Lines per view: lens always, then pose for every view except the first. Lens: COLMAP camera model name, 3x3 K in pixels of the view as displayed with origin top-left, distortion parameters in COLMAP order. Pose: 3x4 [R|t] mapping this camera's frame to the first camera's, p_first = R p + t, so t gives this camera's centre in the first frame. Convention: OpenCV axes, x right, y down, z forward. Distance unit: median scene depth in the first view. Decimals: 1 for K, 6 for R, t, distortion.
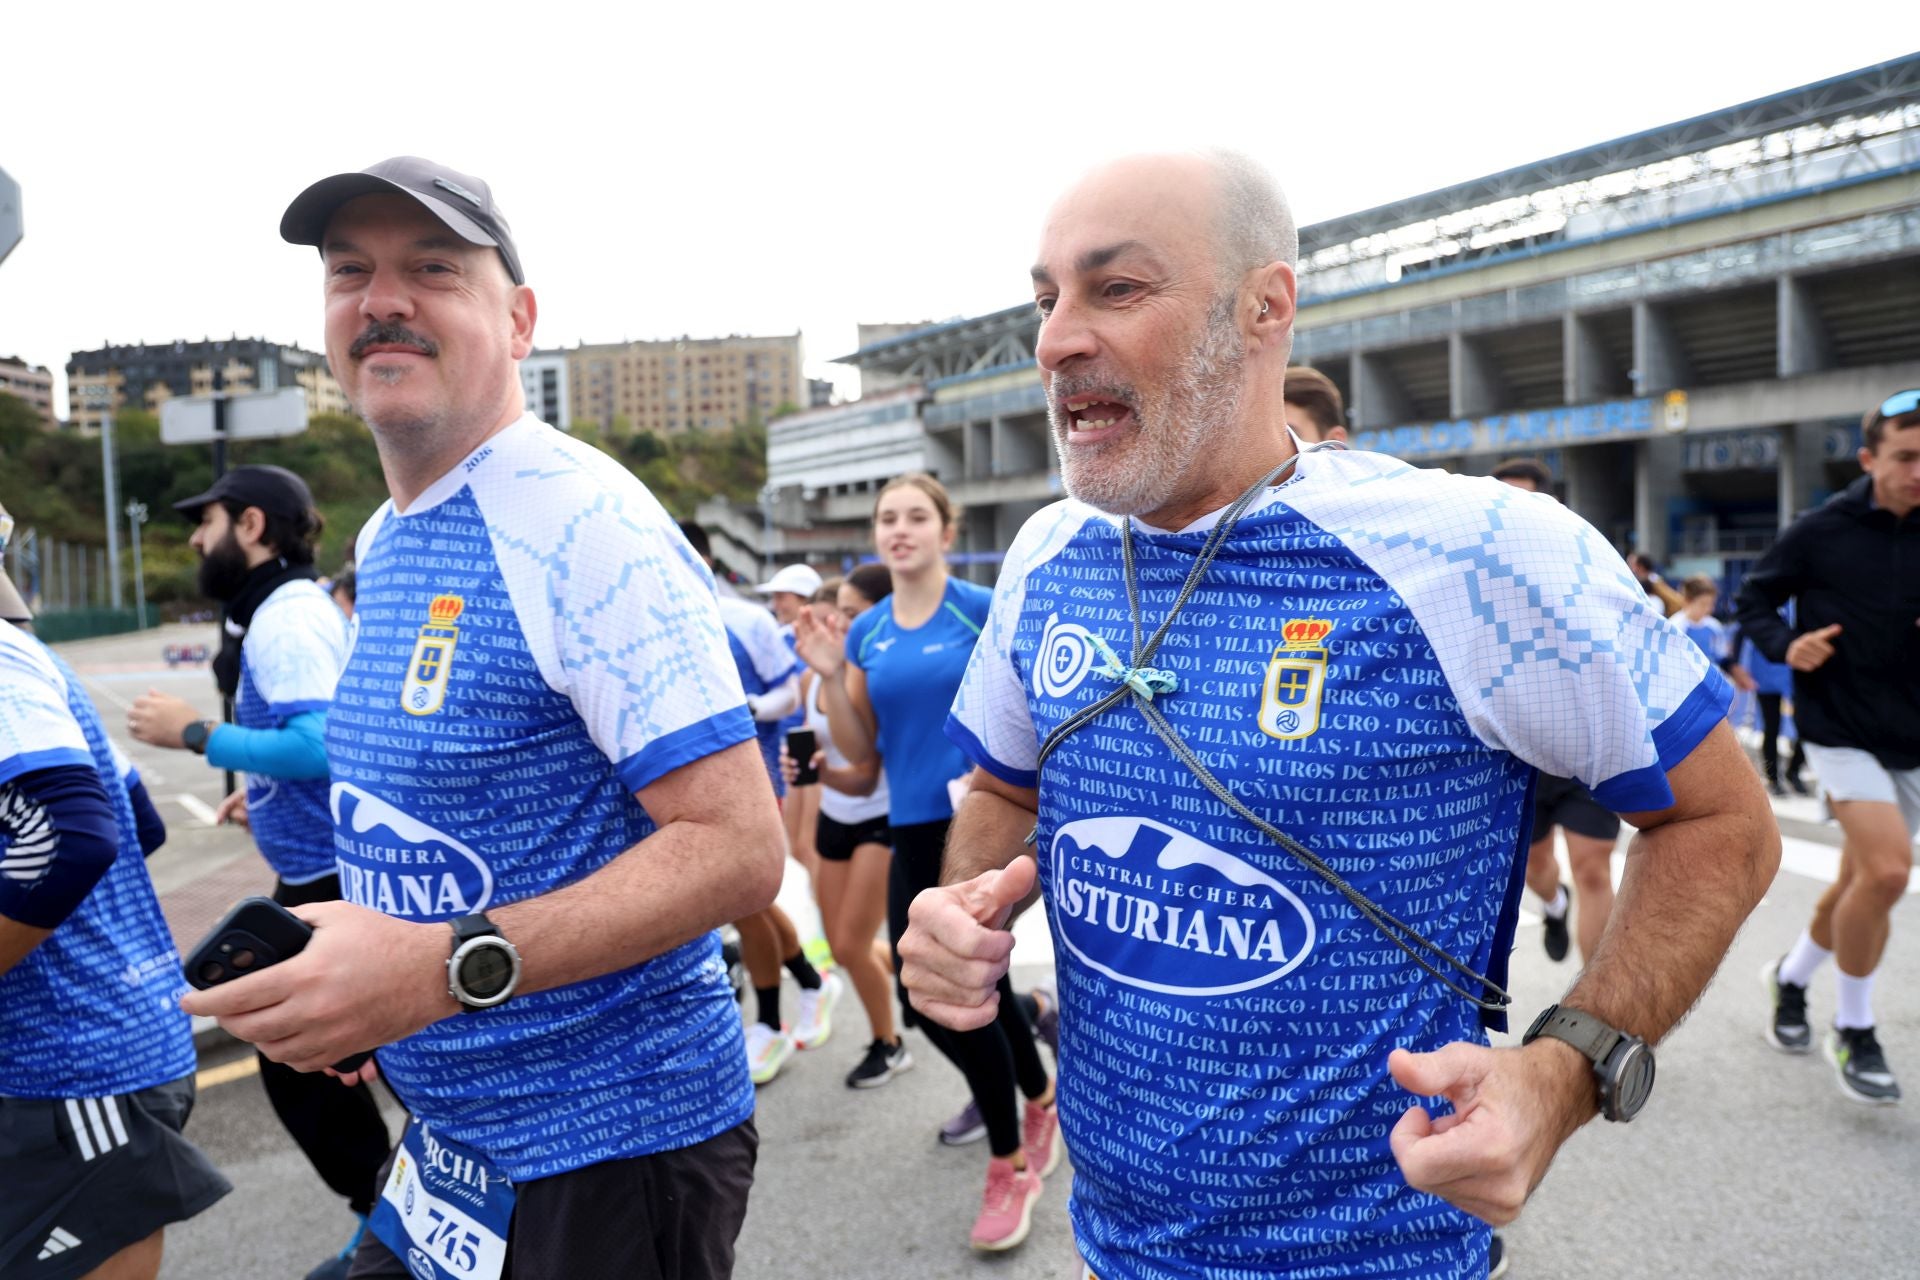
lens RADIAL K [[1327.3, 0, 979.7], [0, 1327.3, 657.7], [0, 0, 1]] dist [-0.097546, 0.071638]
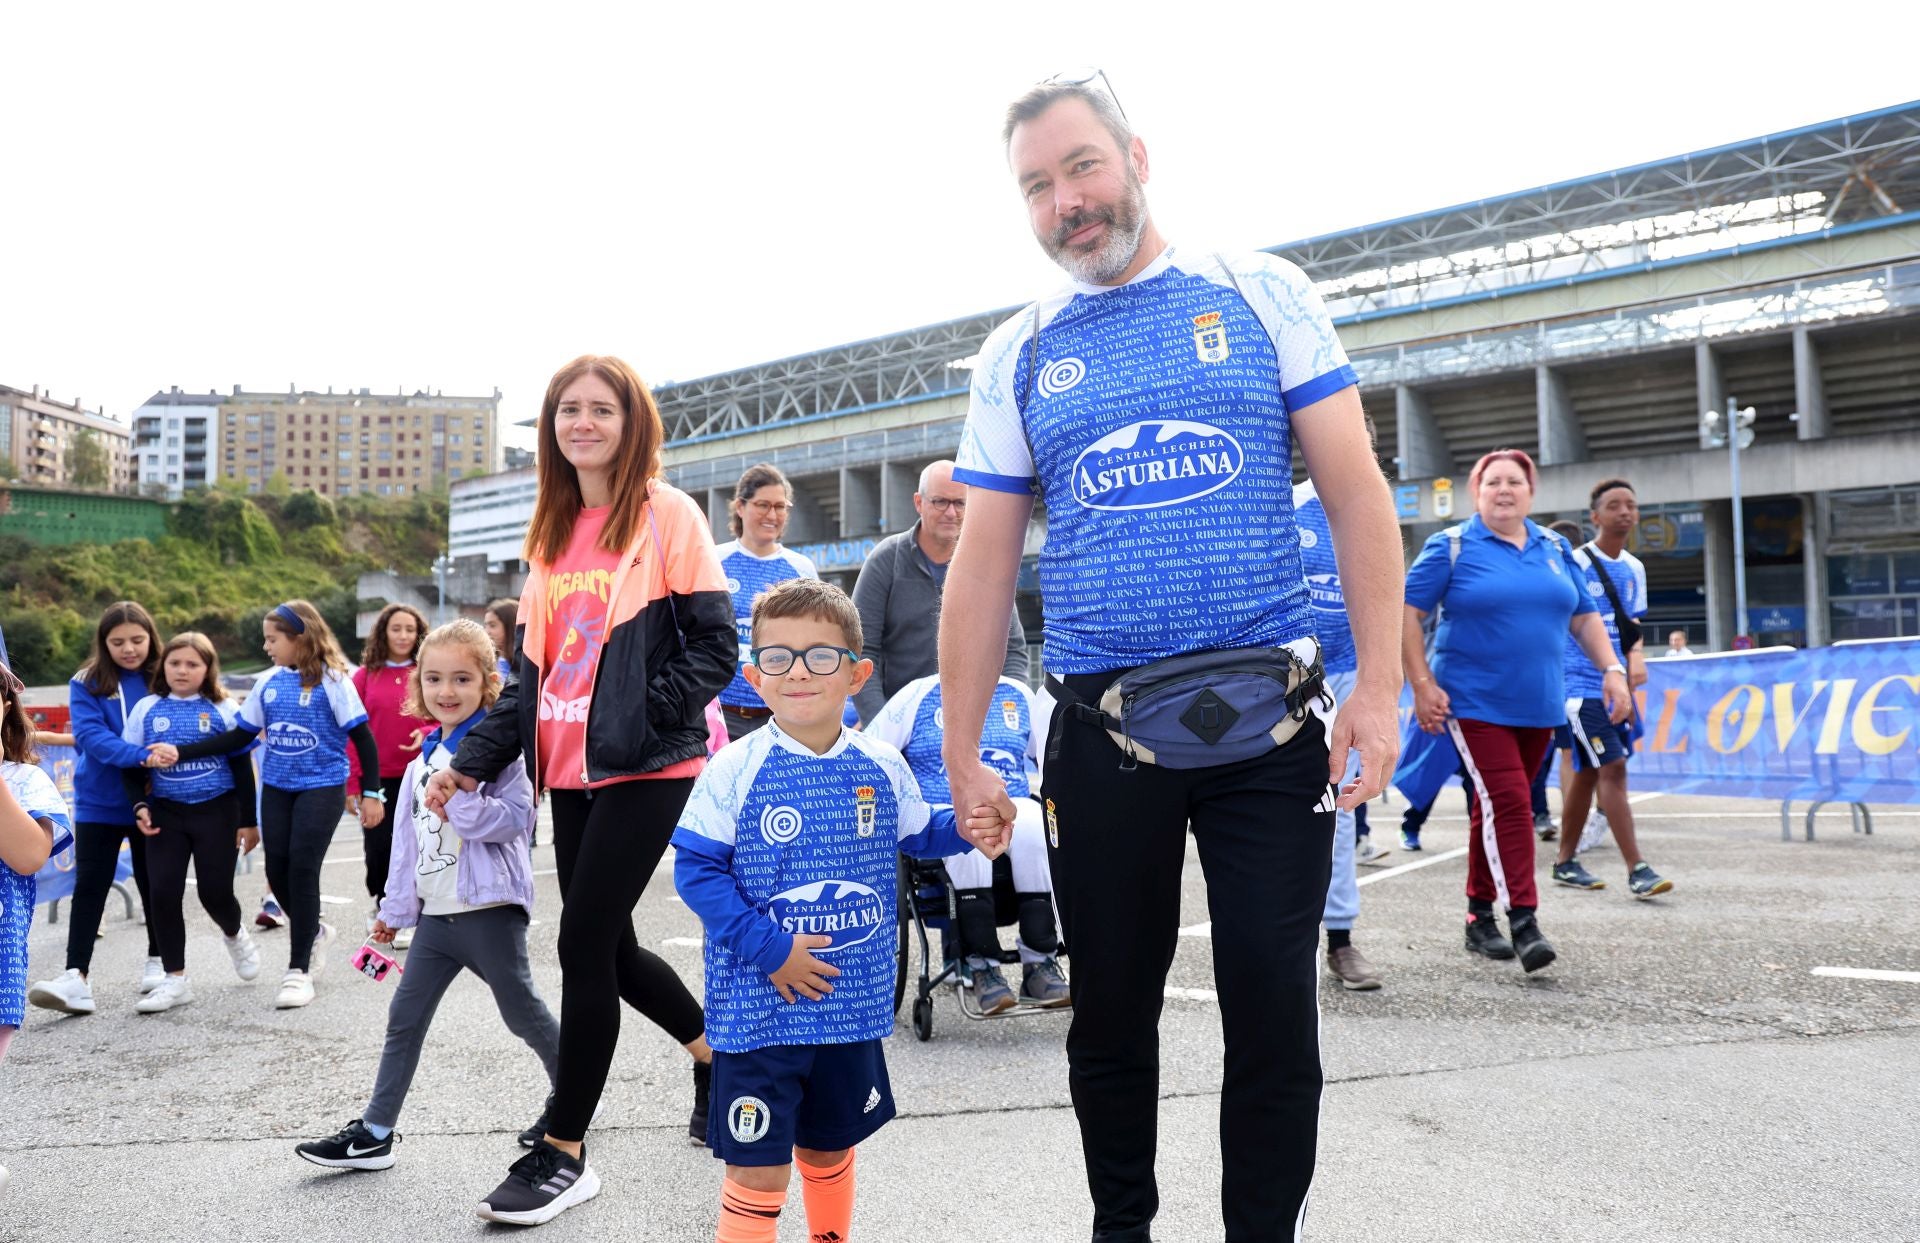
lens RADIAL K [[1395.4, 0, 991.8], [0, 1395.4, 604.9], [0, 0, 1]] dist [-0.095806, 0.070777]
pose [[0.977560, 0.030505, 0.208438, 0.003013], [-0.006643, 0.993432, -0.114233, 0.002347], [-0.210554, 0.110285, 0.971341, 0.045219]]
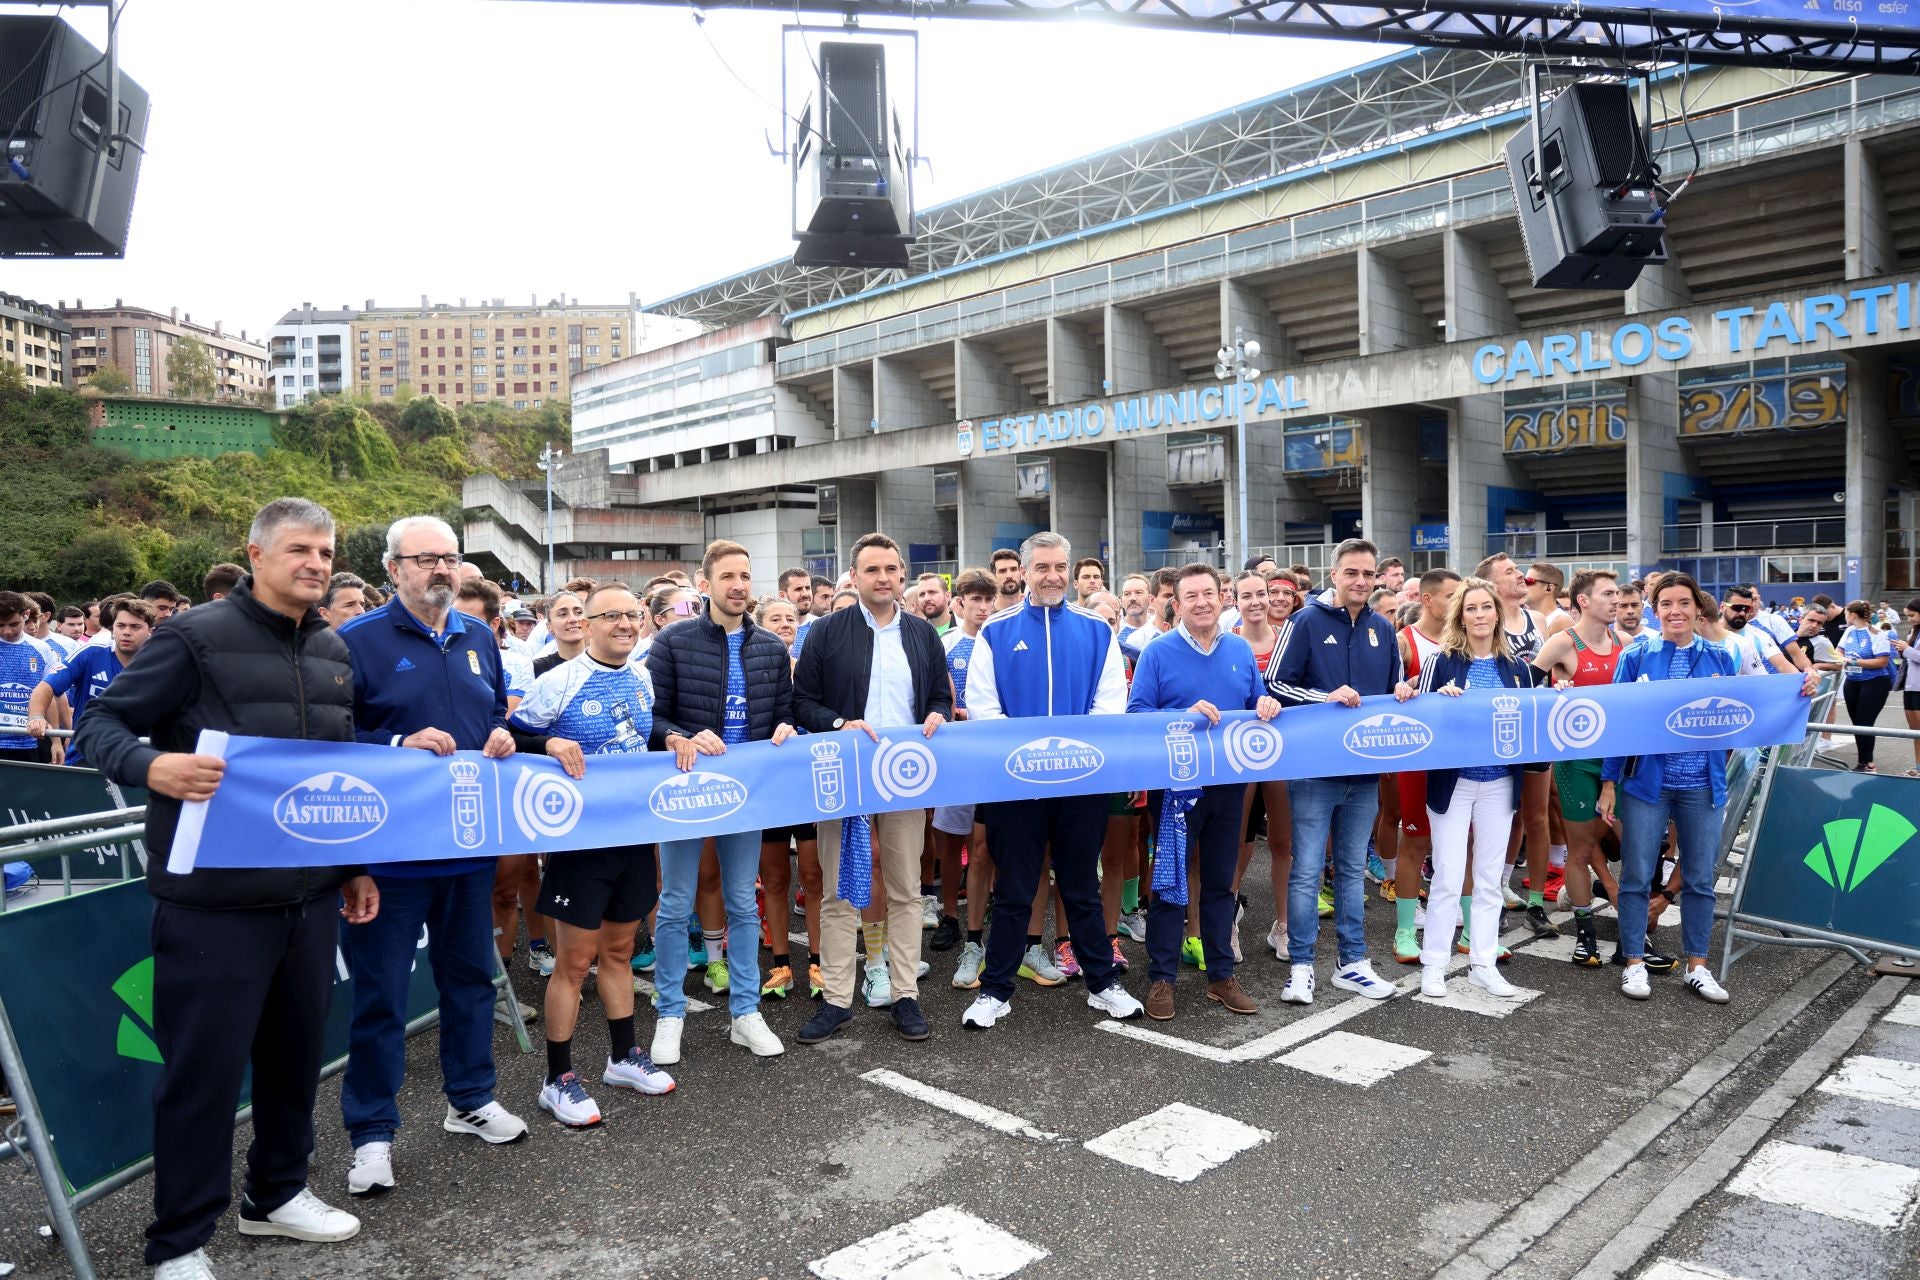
lens RADIAL K [[1327.3, 0, 960.8], [0, 1327.3, 636.9], [0, 0, 1]] dist [-0.097546, 0.071638]
pose [[0.995736, 0.010843, 0.091610, -0.005276], [-0.007555, 0.999318, -0.036158, -0.004971], [-0.091939, 0.035312, 0.995138, 0.240917]]
